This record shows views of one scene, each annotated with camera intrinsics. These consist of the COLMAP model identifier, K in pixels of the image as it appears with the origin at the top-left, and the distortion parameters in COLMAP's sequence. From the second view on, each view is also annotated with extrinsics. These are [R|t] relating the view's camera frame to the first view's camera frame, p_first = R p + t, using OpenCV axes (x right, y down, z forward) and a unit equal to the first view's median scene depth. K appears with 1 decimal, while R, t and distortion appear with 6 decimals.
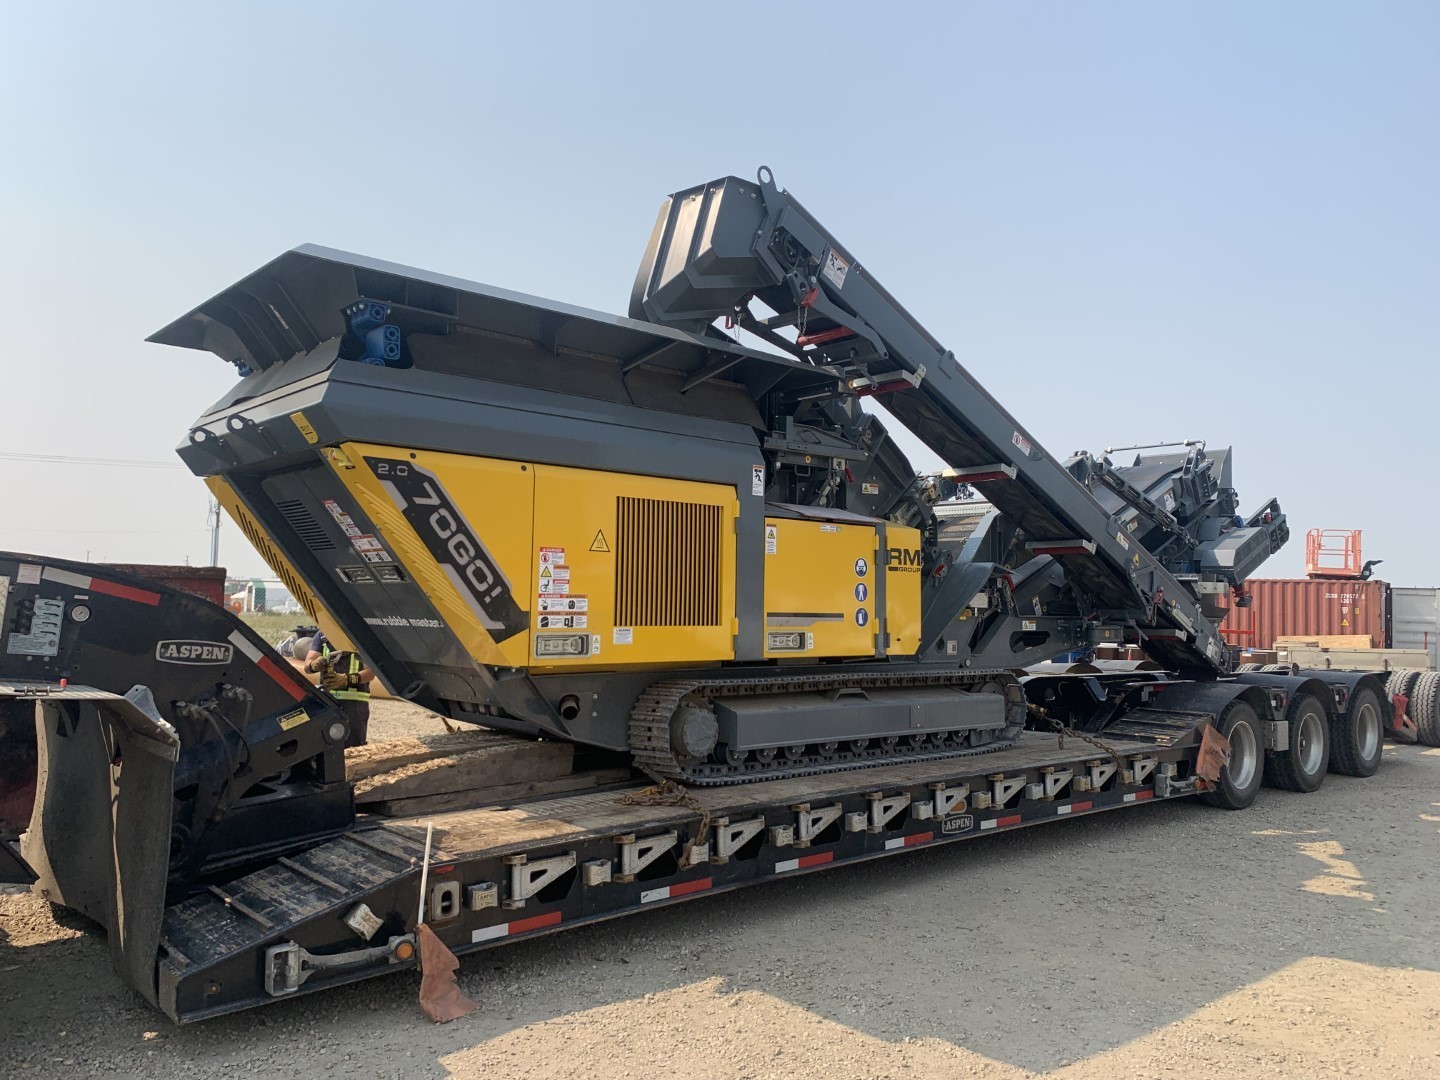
lens RADIAL K [[1093.4, 0, 720.0], [0, 1093.4, 540.0], [0, 0, 1]] dist [0.156819, -0.399872]
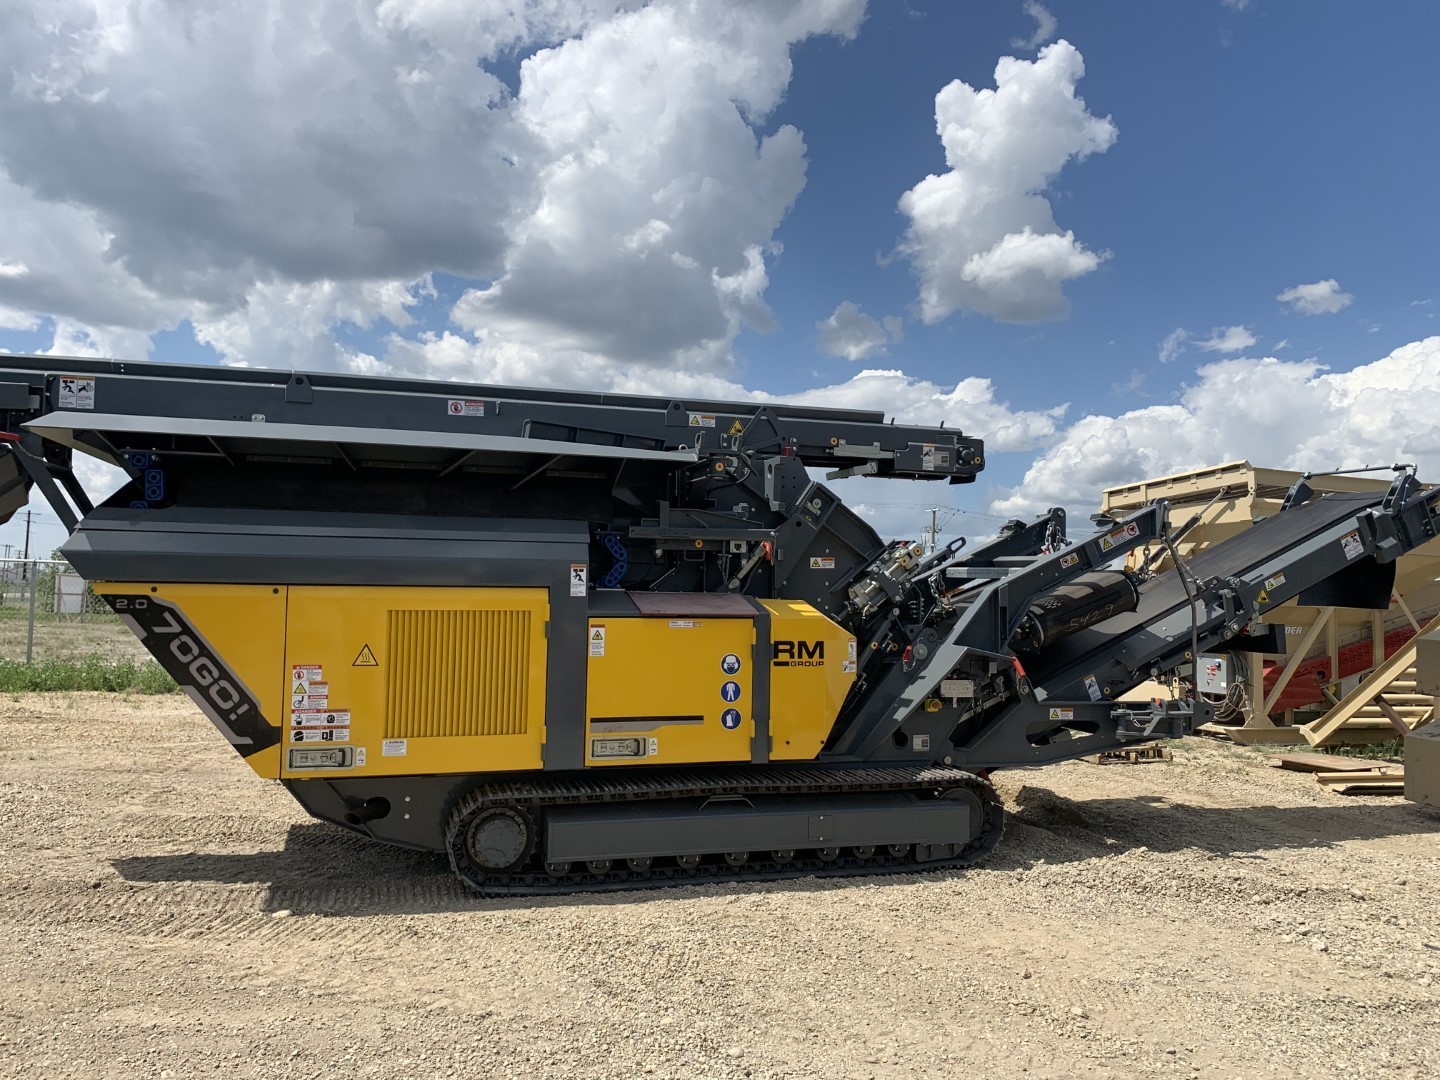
lens RADIAL K [[1093.4, 0, 720.0], [0, 1093.4, 540.0], [0, 0, 1]] dist [0.156819, -0.399872]
pose [[0.907754, -0.014825, -0.419240, 0.618356], [0.021985, 0.999683, 0.012252, -0.110825], [0.418925, -0.020338, 0.907793, 0.197977]]
